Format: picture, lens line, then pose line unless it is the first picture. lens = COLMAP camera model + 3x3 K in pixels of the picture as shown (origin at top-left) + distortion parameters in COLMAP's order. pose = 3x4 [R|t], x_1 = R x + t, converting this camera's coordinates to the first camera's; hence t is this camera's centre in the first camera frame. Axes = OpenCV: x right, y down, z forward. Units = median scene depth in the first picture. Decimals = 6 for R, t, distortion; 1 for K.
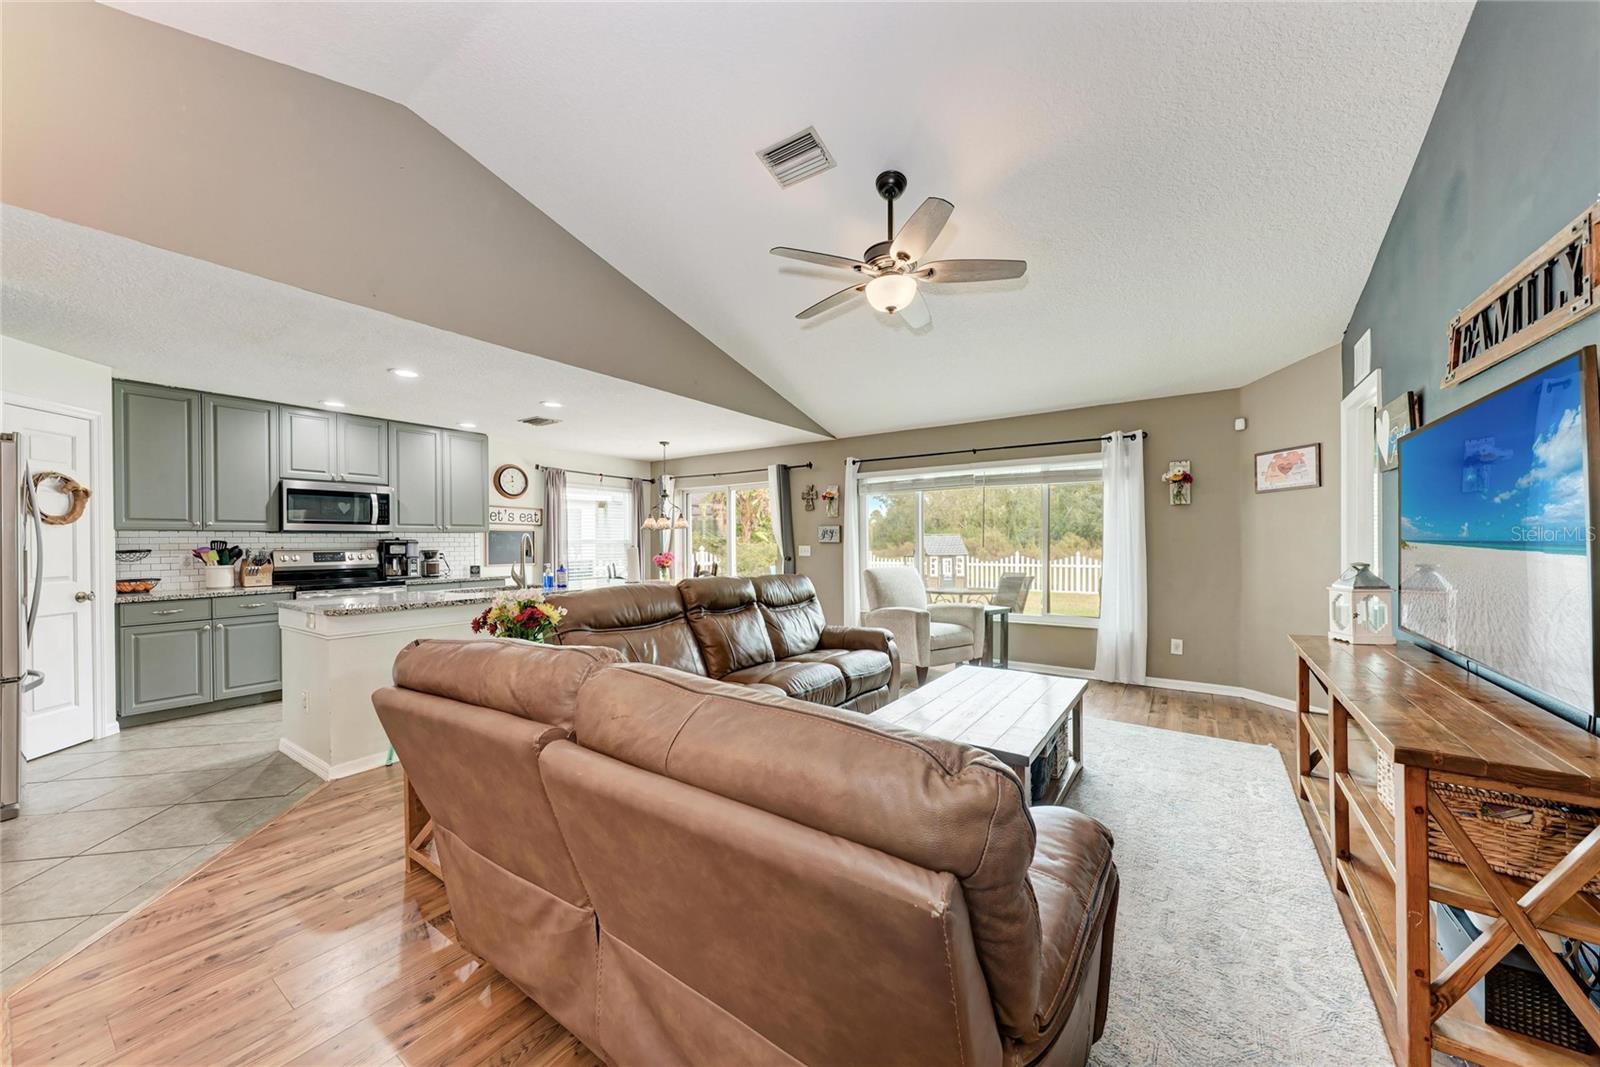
lens RADIAL K [[560.1, 0, 808.4], [0, 560.1, 543.5], [0, 0, 1]] dist [0.003699, -0.002569]
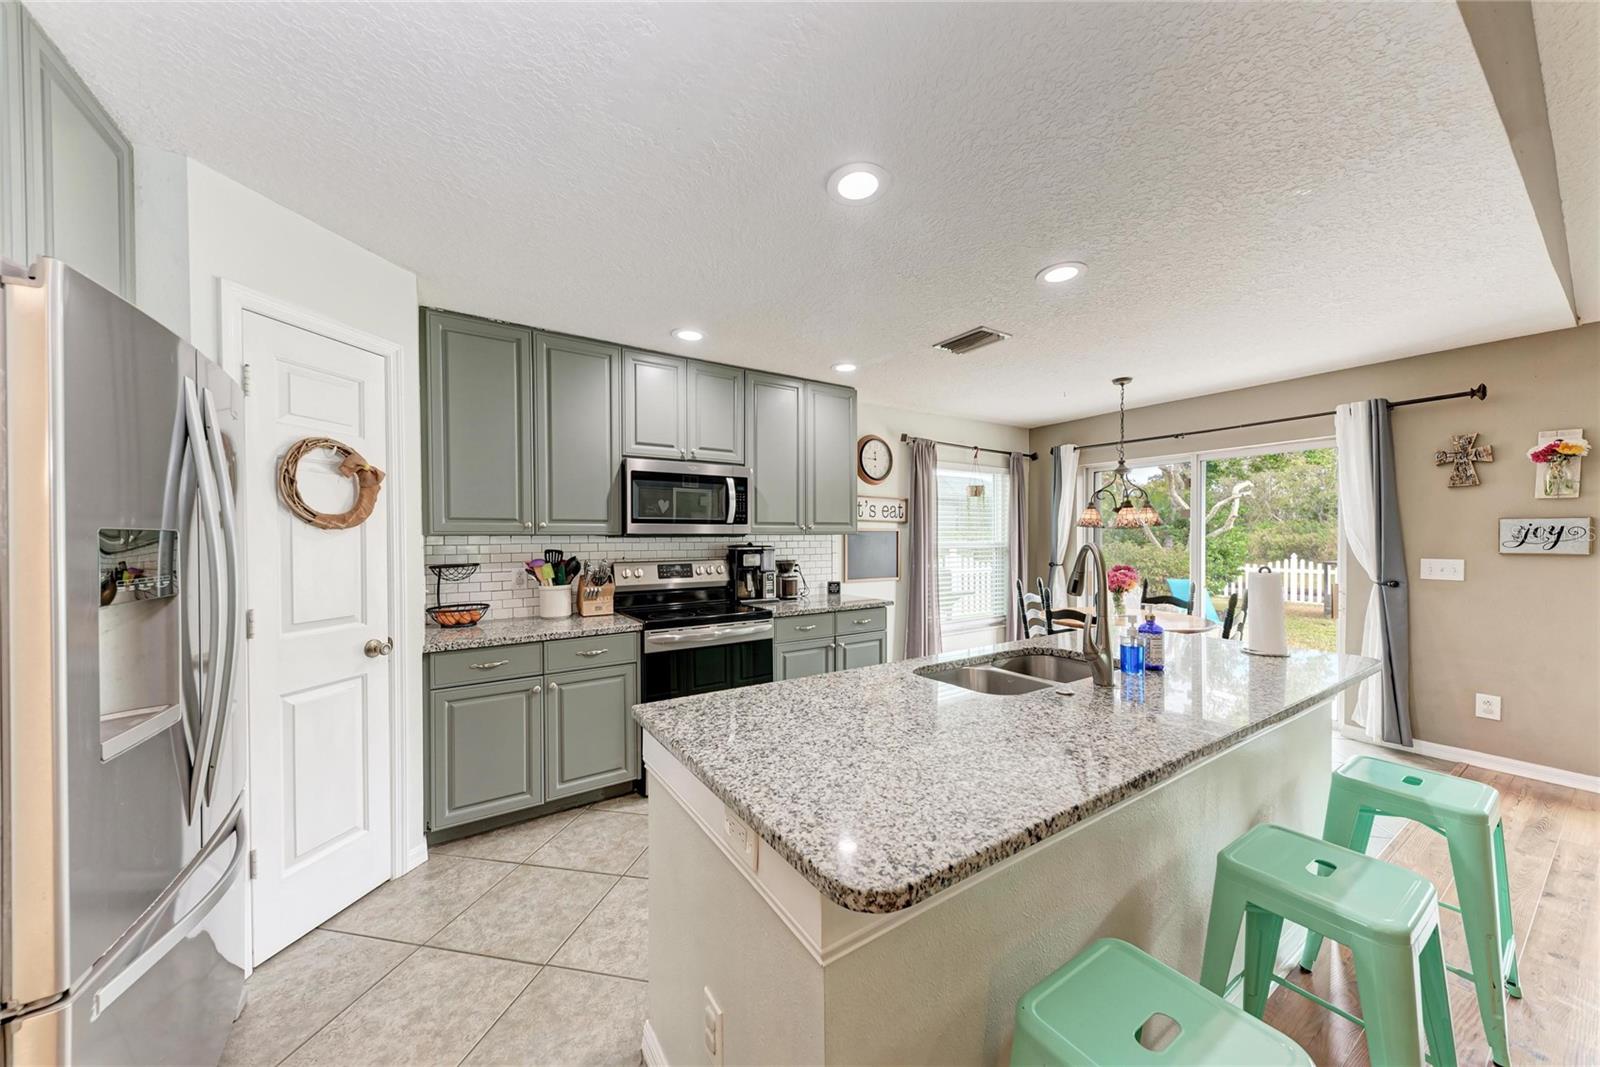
lens RADIAL K [[549.0, 0, 803.9], [0, 549.0, 543.3], [0, 0, 1]] dist [0.010892, -0.002694]
pose [[0.919307, 0.006032, -0.393495, -0.453929], [-0.002897, 0.999959, 0.008562, -0.017181], [0.393530, -0.006731, 0.919287, 0.450634]]
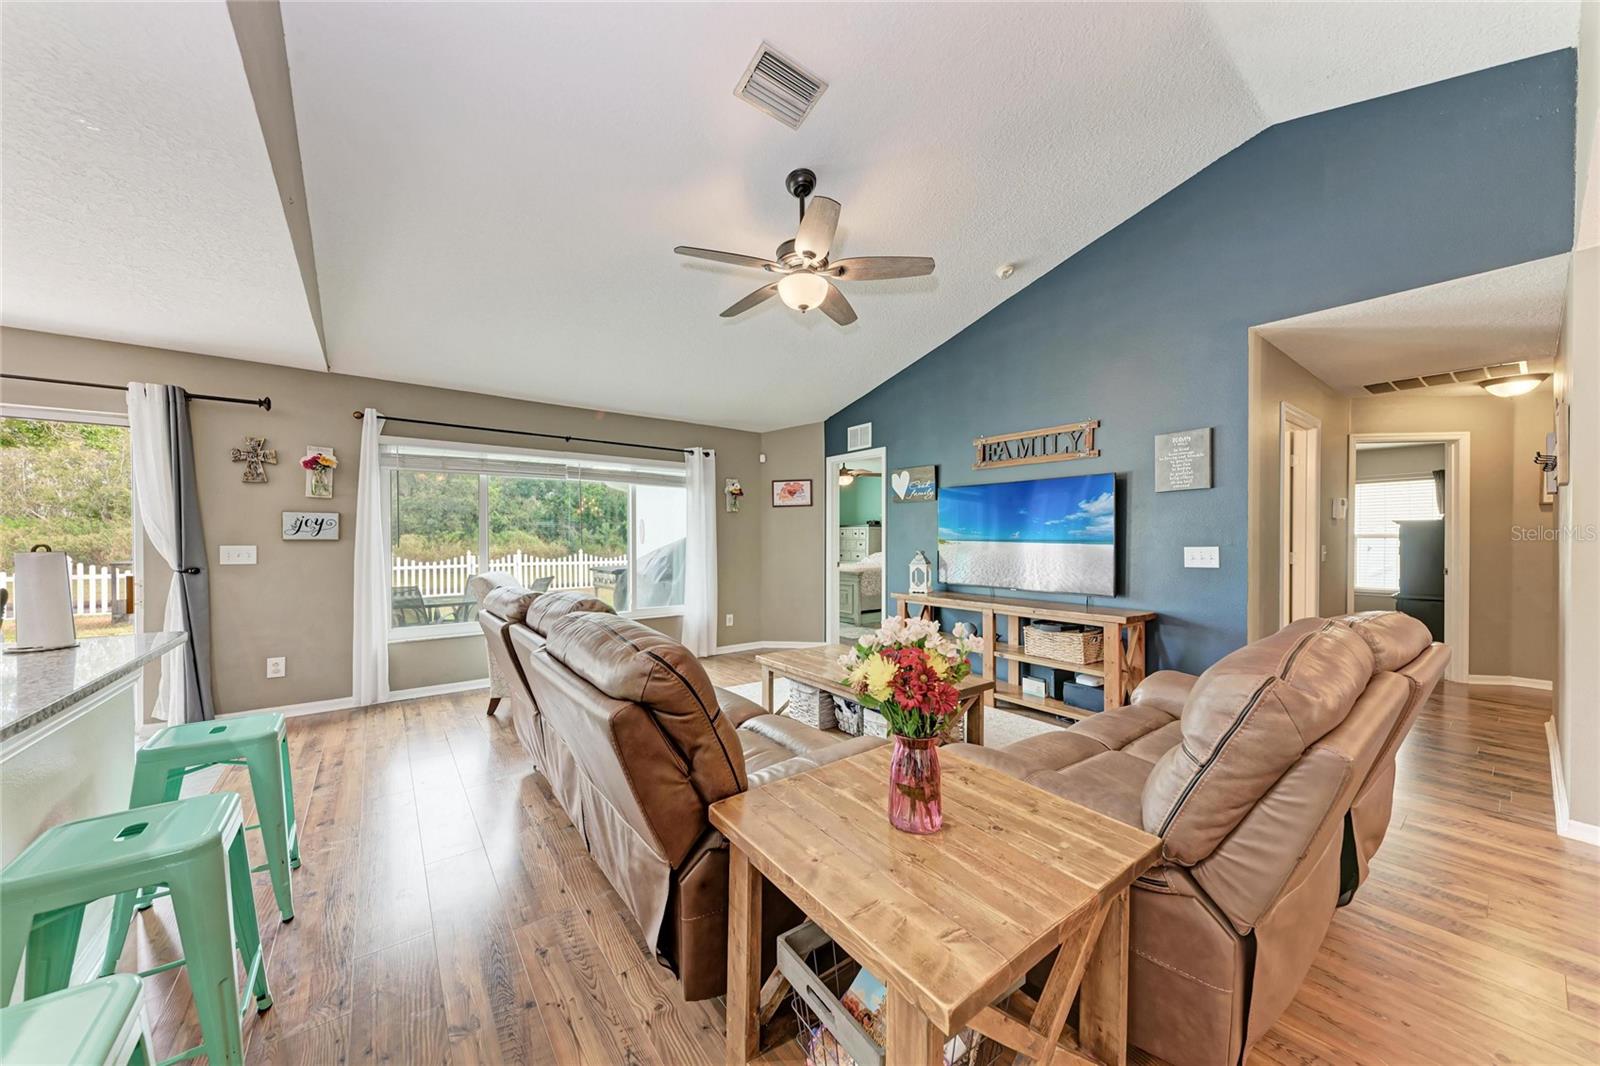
lens RADIAL K [[549.0, 0, 800.7], [0, 549.0, 544.7], [0, 0, 1]] dist [0.010892, -0.002694]
pose [[0.319356, -0.003637, 0.947628, -0.473825], [0.001242, 0.999993, 0.003419, 0.002568], [-0.947634, 0.000085, 0.319358, 0.412778]]
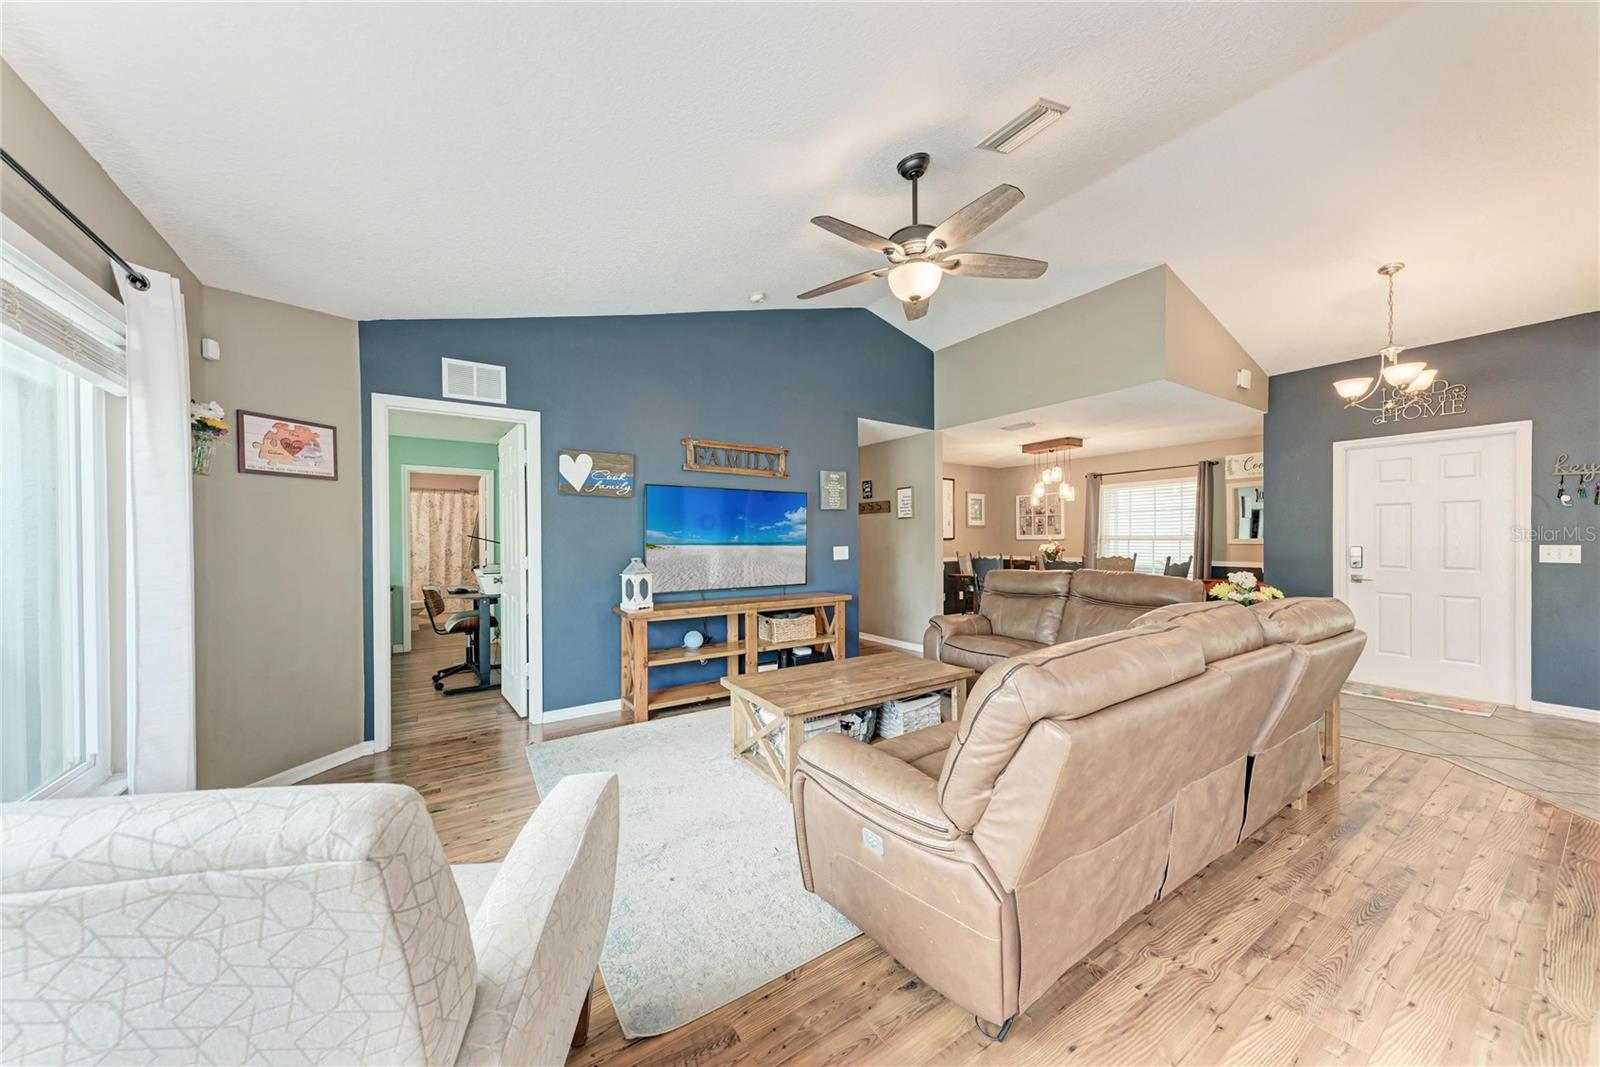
lens RADIAL K [[549.0, 0, 802.1], [0, 549.0, 539.1], [0, 0, 1]] dist [0.010892, -0.002694]
pose [[-0.925183, 0.012491, 0.379316, -0.016293], [0.013093, 0.999914, -0.000994, -0.005766], [-0.379296, 0.004047, -0.925267, 1.167039]]
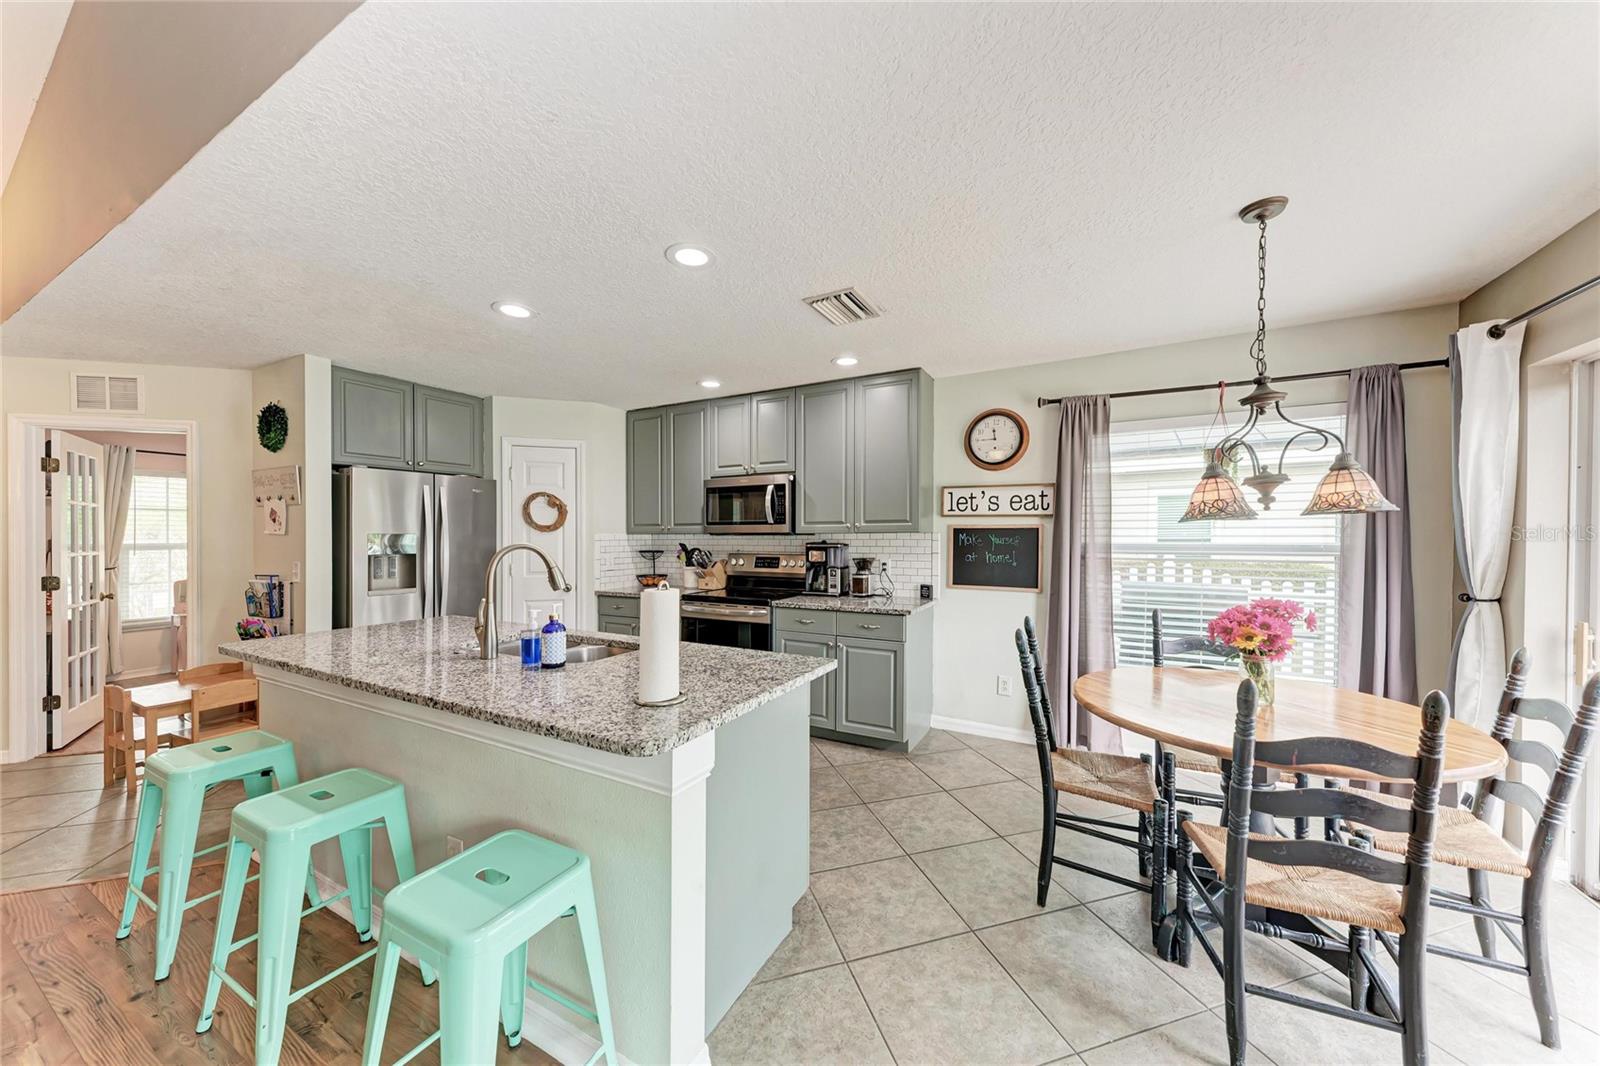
lens RADIAL K [[549.0, 0, 799.8], [0, 549.0, 542.6], [0, 0, 1]] dist [0.010892, -0.002694]
pose [[0.091501, 0.020864, -0.995586, 0.002010], [-0.002523, 0.999782, 0.020720, -0.025080], [0.995802, 0.000616, 0.091534, 1.007749]]
